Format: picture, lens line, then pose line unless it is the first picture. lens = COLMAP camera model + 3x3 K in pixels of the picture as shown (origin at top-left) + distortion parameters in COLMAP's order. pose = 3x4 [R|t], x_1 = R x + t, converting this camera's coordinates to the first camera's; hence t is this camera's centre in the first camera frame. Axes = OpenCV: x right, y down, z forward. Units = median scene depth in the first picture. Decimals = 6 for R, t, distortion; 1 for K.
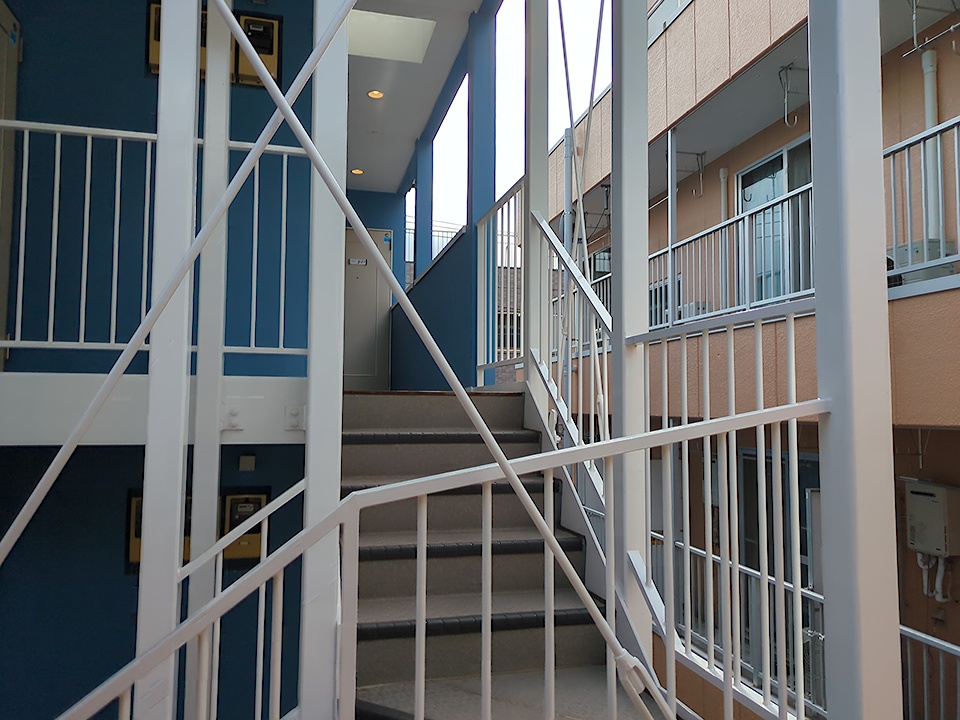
lens RADIAL K [[719.2, 0, 480.0], [0, 719.2, 360.0], [0, 0, 1]] dist [0.020746, -0.008108]
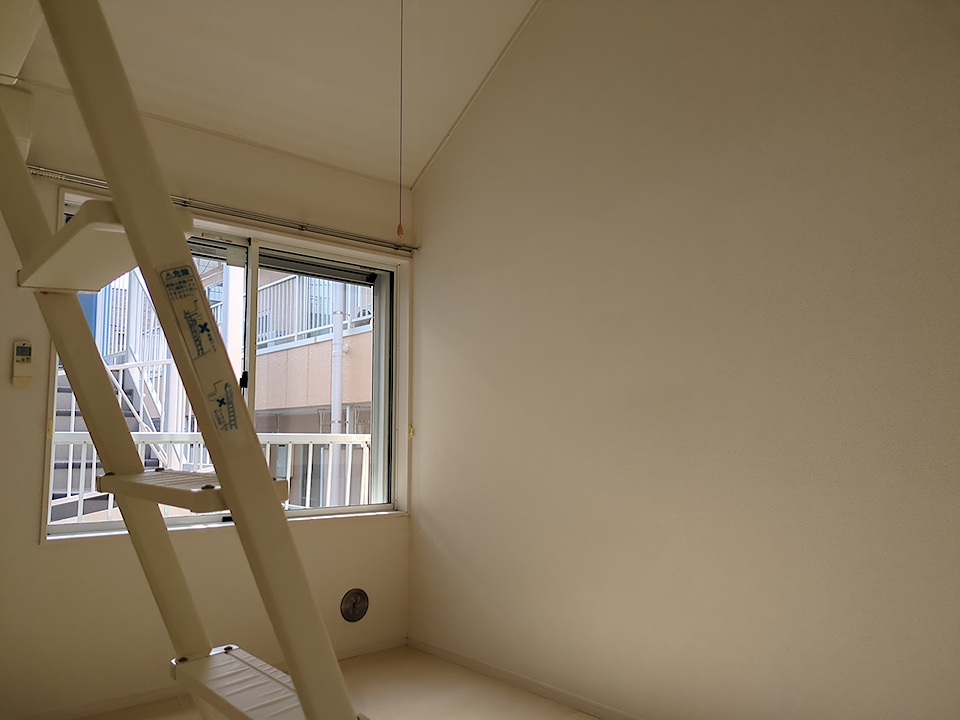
lens RADIAL K [[719.2, 0, 480.0], [0, 719.2, 360.0], [0, 0, 1]] dist [0.020746, -0.008108]
pose [[0.881614, 0.043477, 0.469964, -0.006579], [-0.021704, 0.998429, -0.051650, 0.241462], [-0.471472, 0.035336, 0.881173, -2.446012]]
